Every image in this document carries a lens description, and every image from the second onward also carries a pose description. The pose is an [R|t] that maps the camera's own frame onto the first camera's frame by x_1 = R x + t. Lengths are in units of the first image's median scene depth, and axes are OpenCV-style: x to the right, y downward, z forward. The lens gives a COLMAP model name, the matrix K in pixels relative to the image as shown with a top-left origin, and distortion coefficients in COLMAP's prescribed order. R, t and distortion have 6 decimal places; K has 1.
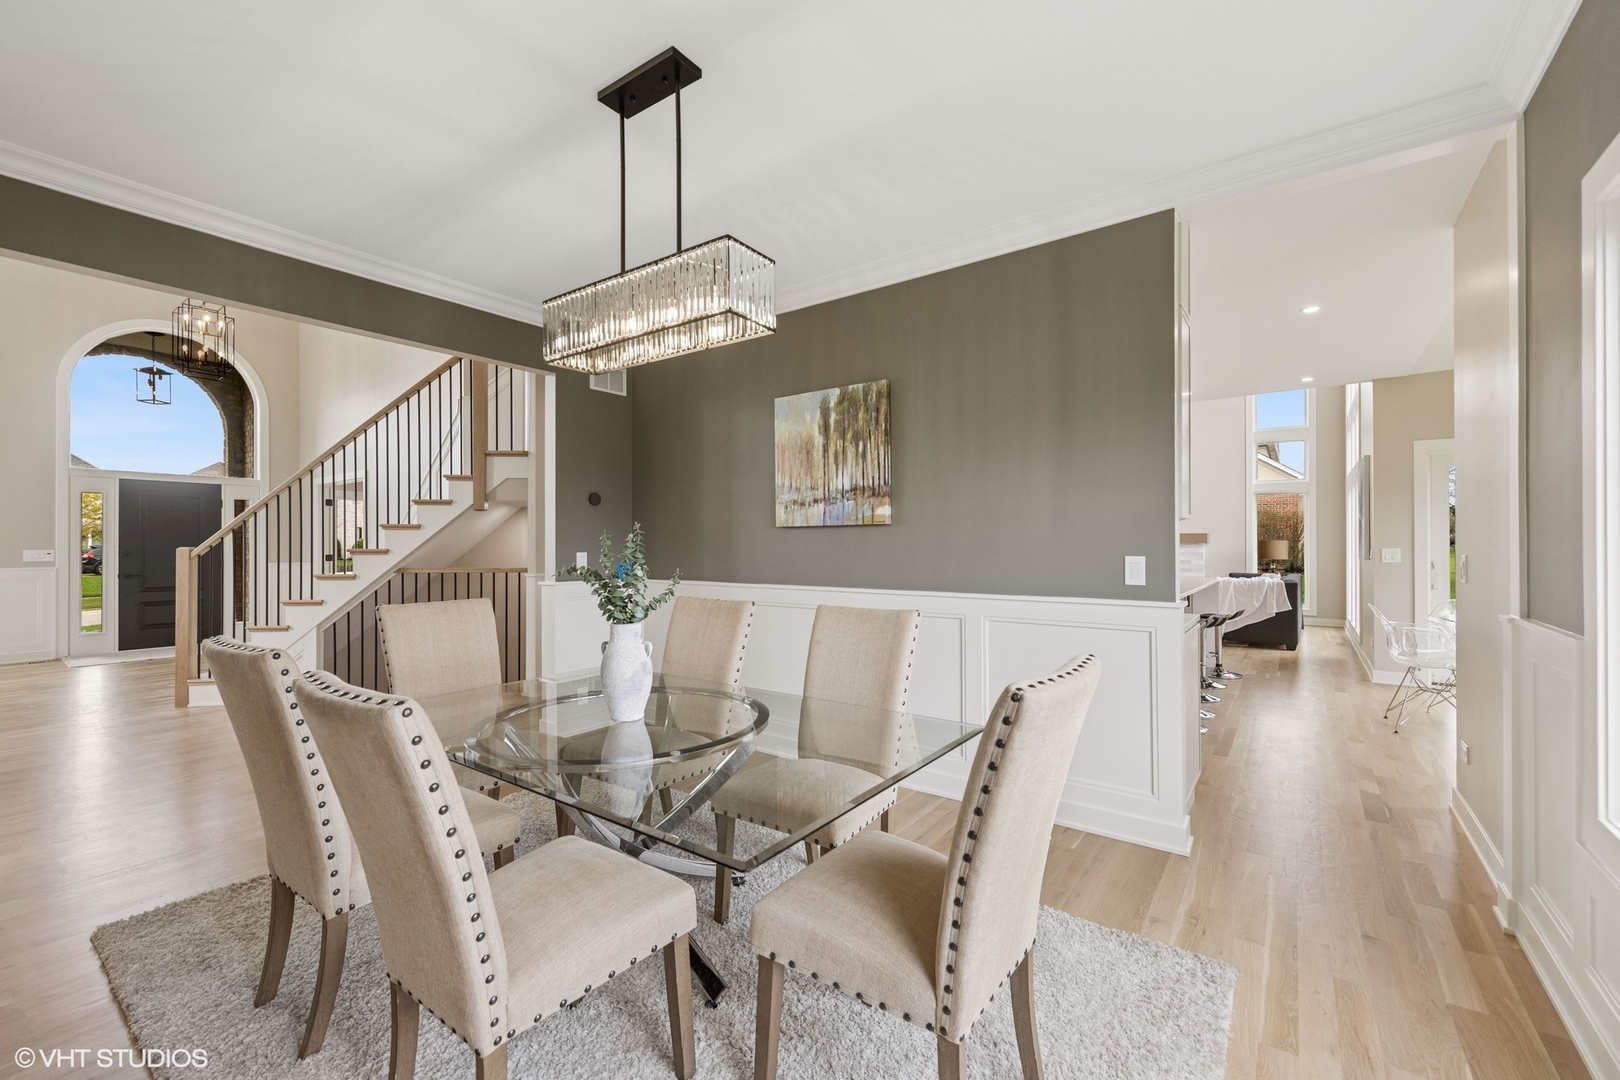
lens RADIAL K [[650.8, 0, 815.4], [0, 650.8, 545.0], [0, 0, 1]] dist [0.001733, 0.000078]
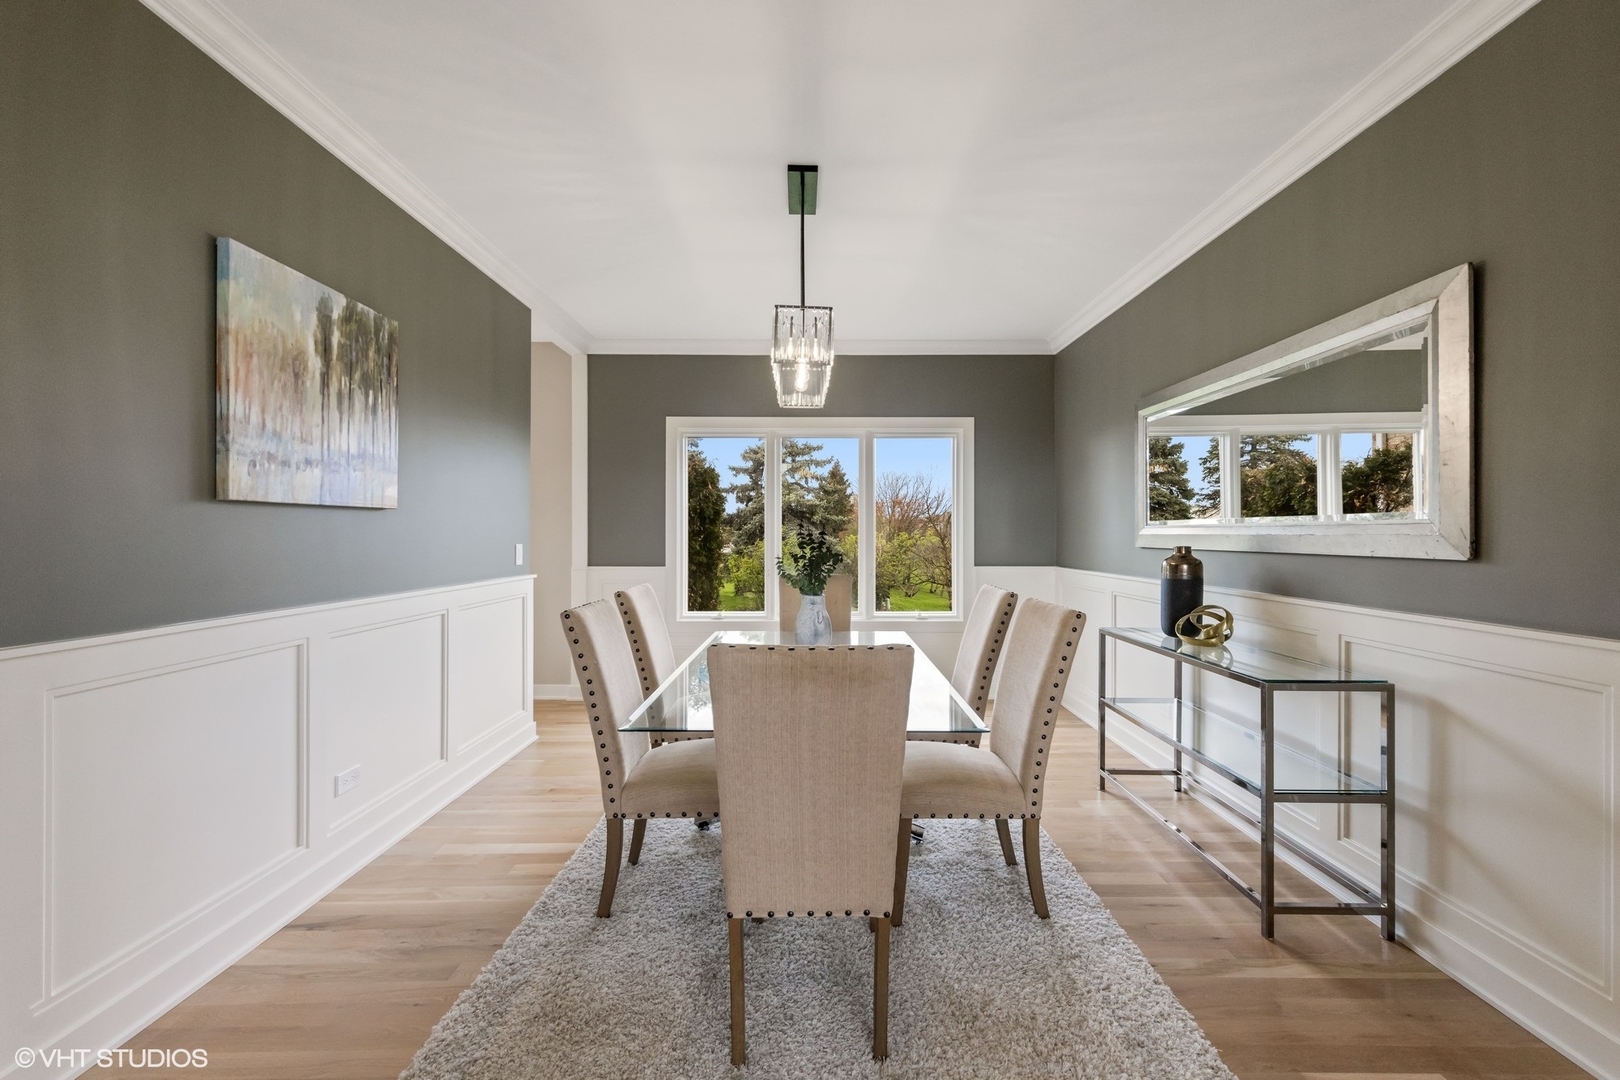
lens RADIAL K [[650.8, 0, 805.7], [0, 650.8, 531.9], [0, 0, 1]] dist [0.001733, 0.000078]
pose [[-0.573978, 0.003690, 0.818862, -0.765233], [0.000203, 0.999990, -0.004364, -0.001572], [-0.818871, -0.002338, -0.573974, 0.995673]]
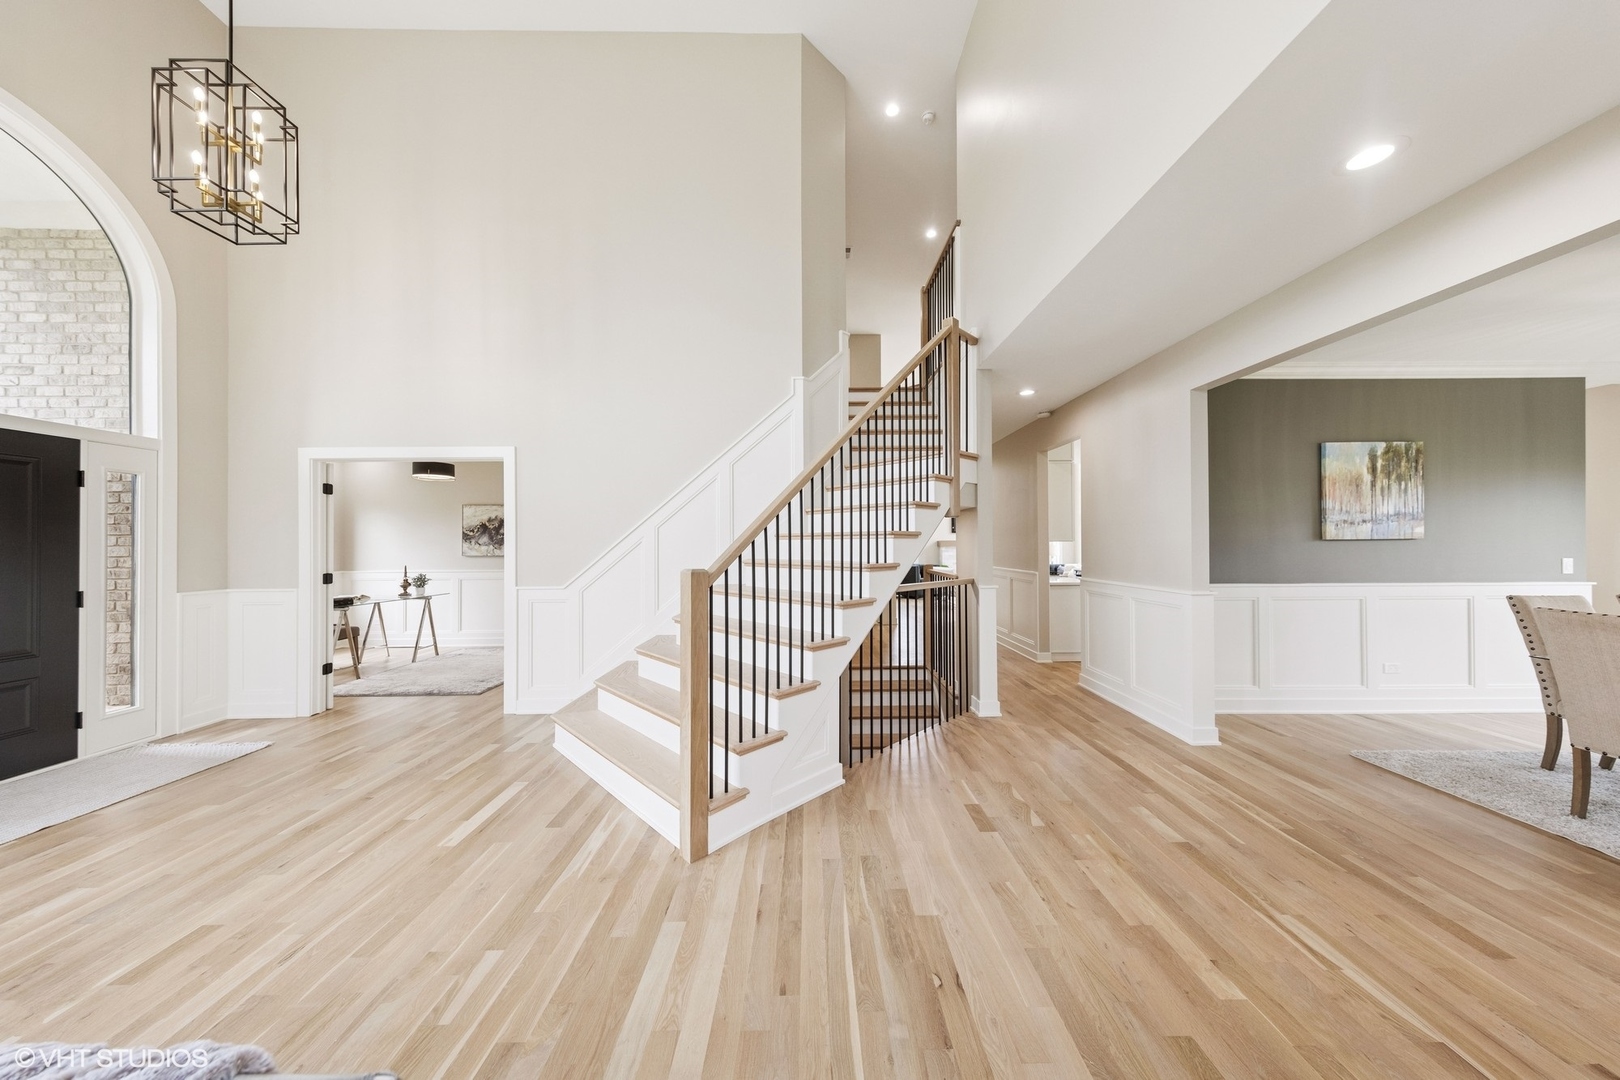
lens RADIAL K [[509.6, 0, 810.6], [0, 509.6, 538.4], [0, 0, 1]] dist [0.001124, -0.000050]
pose [[0.811106, -0.001661, 0.584897, -1.631302], [0.004176, 0.999987, -0.002951, -0.033629], [-0.584885, 0.004836, 0.811102, 0.830388]]
